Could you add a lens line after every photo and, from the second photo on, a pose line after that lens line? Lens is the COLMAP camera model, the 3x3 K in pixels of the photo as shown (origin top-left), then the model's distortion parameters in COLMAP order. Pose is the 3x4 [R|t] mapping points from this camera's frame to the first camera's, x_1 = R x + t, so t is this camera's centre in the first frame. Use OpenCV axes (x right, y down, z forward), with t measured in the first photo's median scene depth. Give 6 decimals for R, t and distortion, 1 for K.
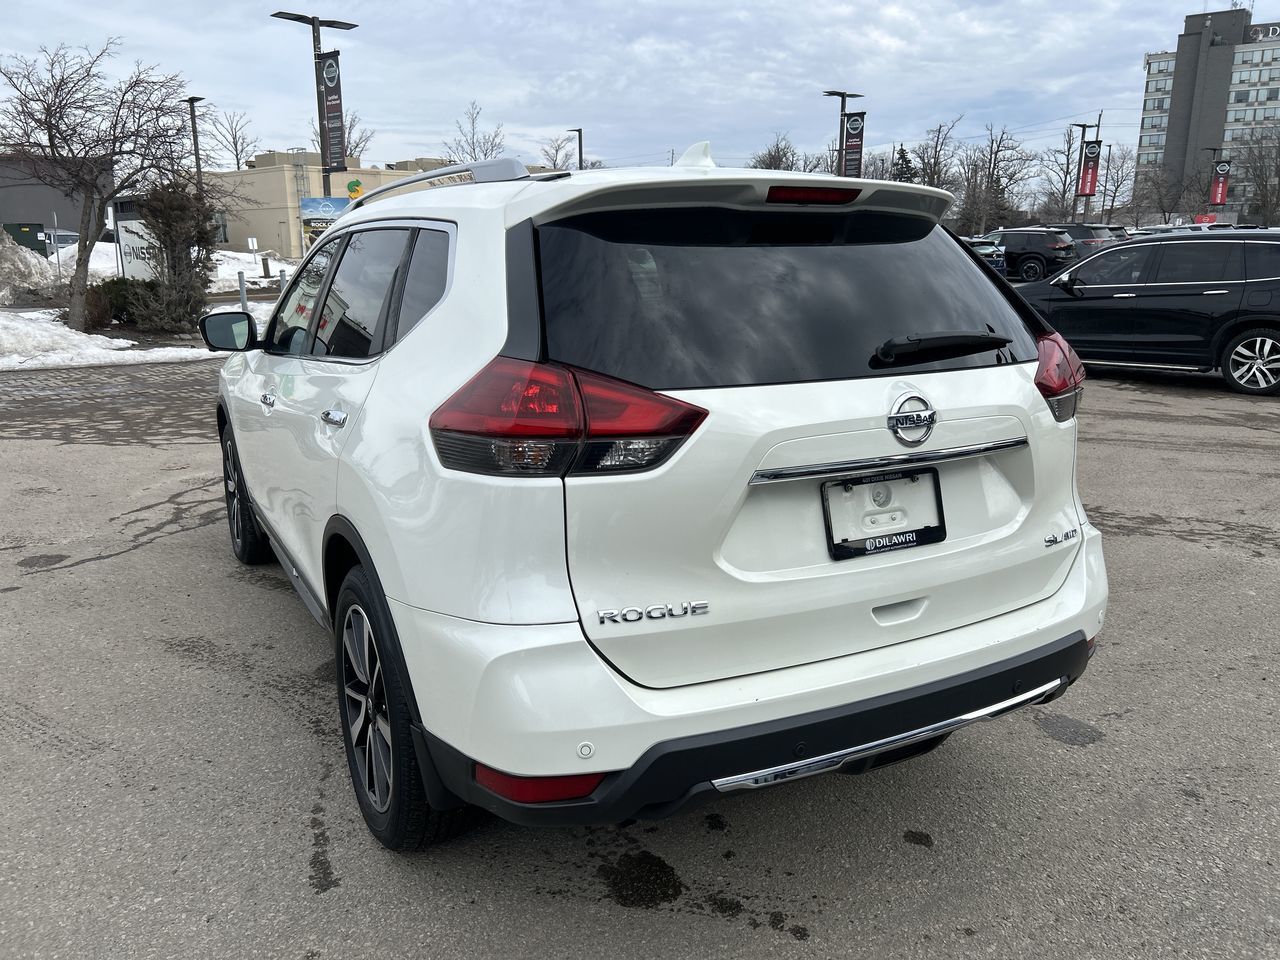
lens RADIAL K [[966.8, 0, 633.0], [0, 966.8, 479.5], [0, 0, 1]] dist [0.044084, -0.043817]
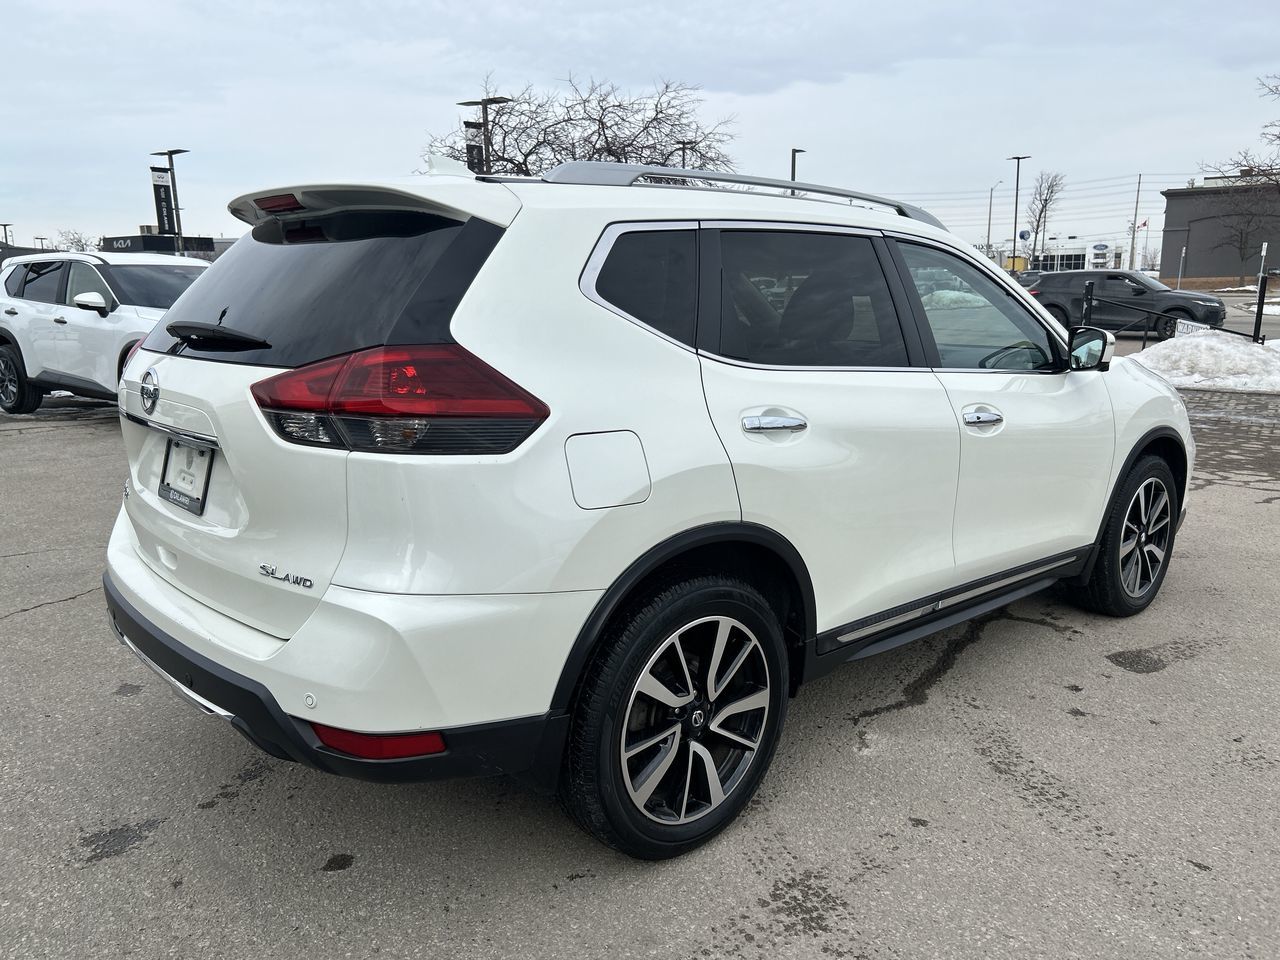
lens RADIAL K [[966.8, 0, 650.4], [0, 966.8, 486.1], [0, 0, 1]] dist [0.044084, -0.043817]
pose [[0.242223, 0.198214, -0.949757, 0.572773], [-0.217907, 0.965014, 0.145824, -0.092762], [0.945434, 0.171637, 0.276941, 0.456975]]
